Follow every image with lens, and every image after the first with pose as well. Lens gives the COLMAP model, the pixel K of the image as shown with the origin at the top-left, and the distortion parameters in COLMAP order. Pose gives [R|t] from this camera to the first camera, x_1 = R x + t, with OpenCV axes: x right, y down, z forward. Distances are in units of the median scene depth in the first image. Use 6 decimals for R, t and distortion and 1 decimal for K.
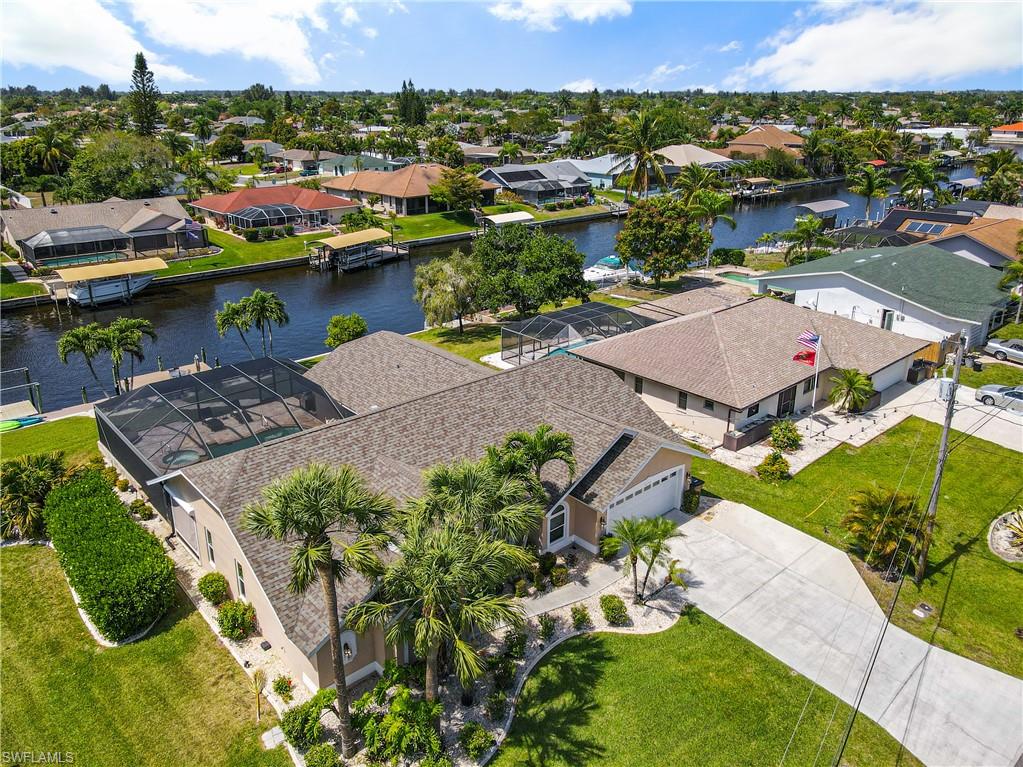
lens RADIAL K [[744.8, 0, 511.5], [0, 744.8, 383.5], [0, 0, 1]] dist [0.033453, 0.003483]
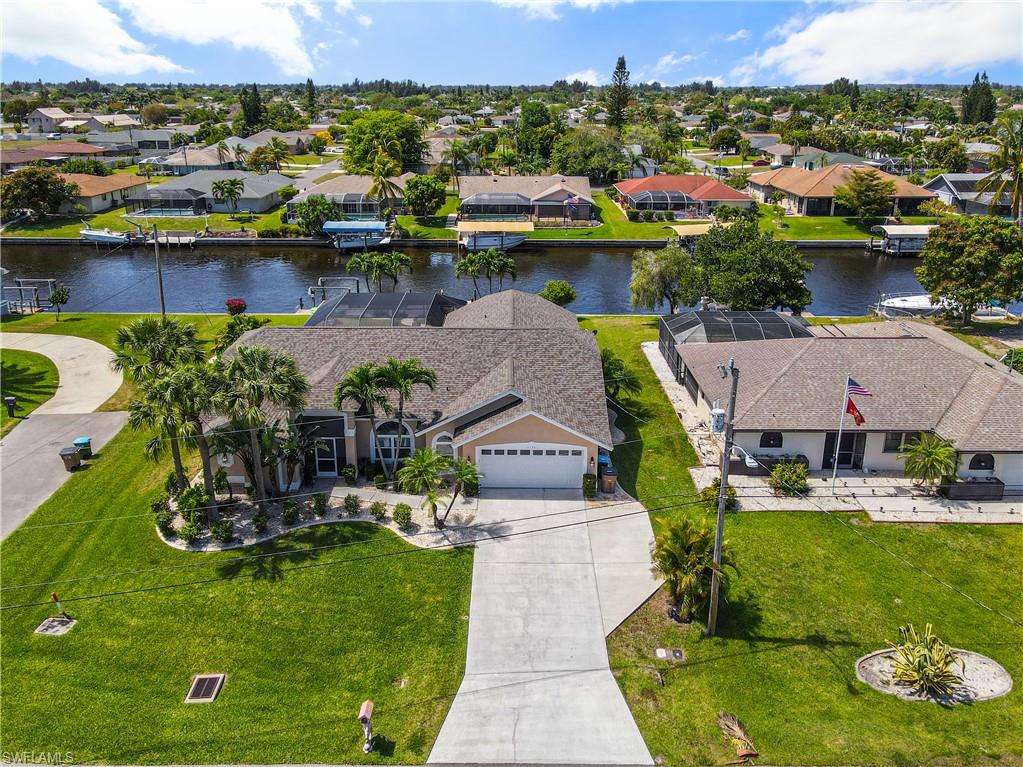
lens RADIAL K [[758.2, 0, 511.5], [0, 758.2, 383.5], [0, 0, 1]] dist [0.025329, 0.006882]
pose [[0.751216, 0.250465, -0.610689, 0.757834], [-0.250207, 0.964214, 0.087675, -0.040201], [0.610795, 0.086936, 0.787002, 0.109924]]
